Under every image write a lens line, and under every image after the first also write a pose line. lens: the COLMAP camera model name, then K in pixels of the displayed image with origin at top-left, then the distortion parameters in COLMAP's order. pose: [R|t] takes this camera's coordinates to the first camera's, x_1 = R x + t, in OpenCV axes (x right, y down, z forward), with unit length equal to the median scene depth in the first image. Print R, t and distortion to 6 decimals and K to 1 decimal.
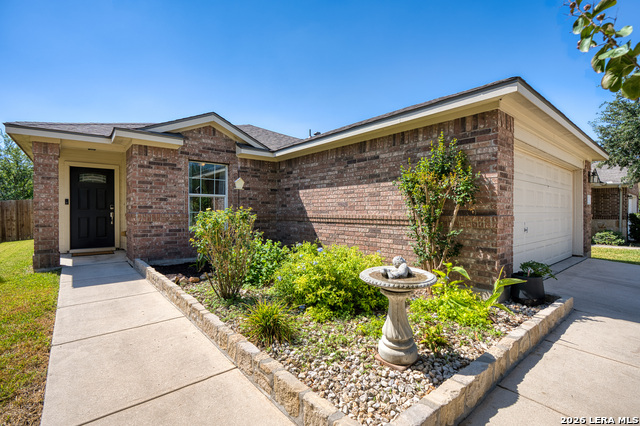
lens RADIAL K [[295.4, 0, 317.3], [0, 295.4, 211.8], [0, 0, 1]] dist [-0.006892, 0.001575]
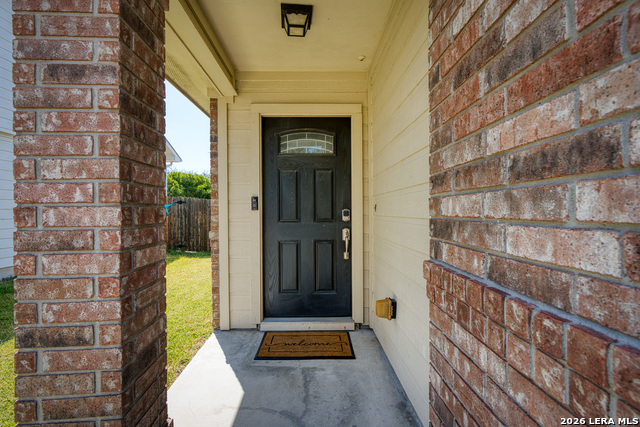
lens RADIAL K [[295.4, 0, 321.4], [0, 295.4, 212.2], [0, 0, 1]] dist [-0.006892, 0.001575]
pose [[0.793877, 0.000500, -0.608079, -0.506730], [0.001871, 0.999993, 0.003265, -0.022044], [0.608076, -0.003730, 0.793870, 0.699559]]
